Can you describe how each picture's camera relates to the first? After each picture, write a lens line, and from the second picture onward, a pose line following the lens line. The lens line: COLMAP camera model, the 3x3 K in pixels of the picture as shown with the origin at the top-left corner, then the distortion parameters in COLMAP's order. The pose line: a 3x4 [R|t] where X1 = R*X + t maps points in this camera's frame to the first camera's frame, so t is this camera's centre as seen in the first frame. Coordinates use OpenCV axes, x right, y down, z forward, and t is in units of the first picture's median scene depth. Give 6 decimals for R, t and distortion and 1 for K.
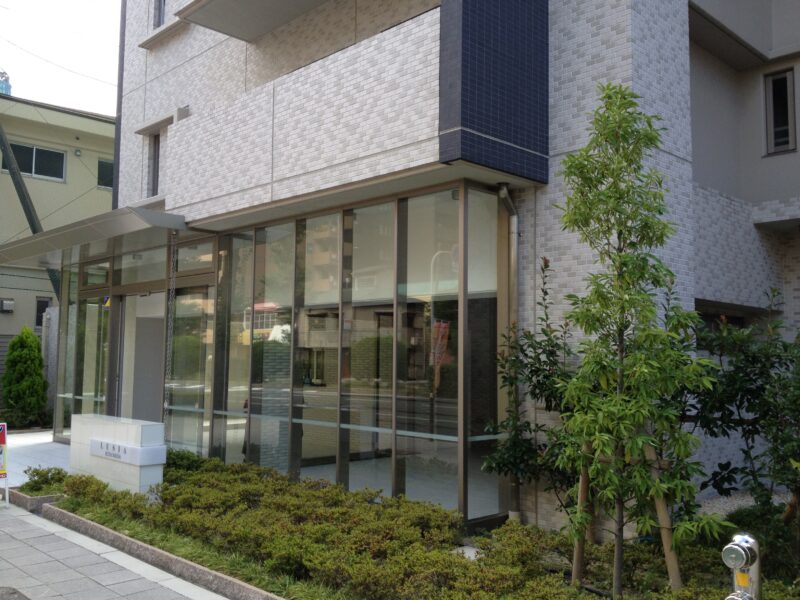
lens RADIAL K [[753.9, 0, 399.0], [0, 753.9, 297.3], [0, 0, 1]] dist [-0.089129, 0.000000]
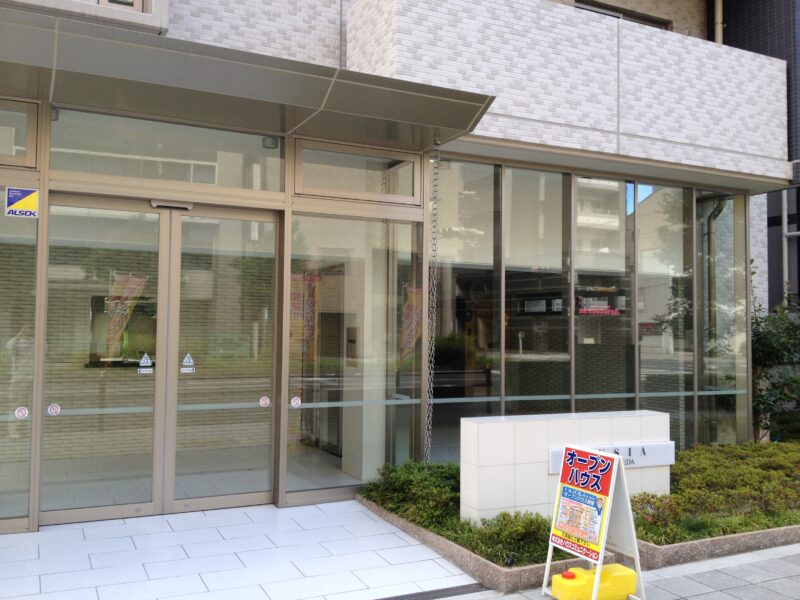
lens RADIAL K [[753.9, 0, 398.4], [0, 753.9, 302.4], [0, 0, 1]] dist [-0.089129, 0.000000]
pose [[0.330557, 0.041202, 0.942886, -1.087526], [-0.059999, 0.997943, -0.022574, 0.081472], [-0.941877, -0.049110, 0.332349, 0.960322]]
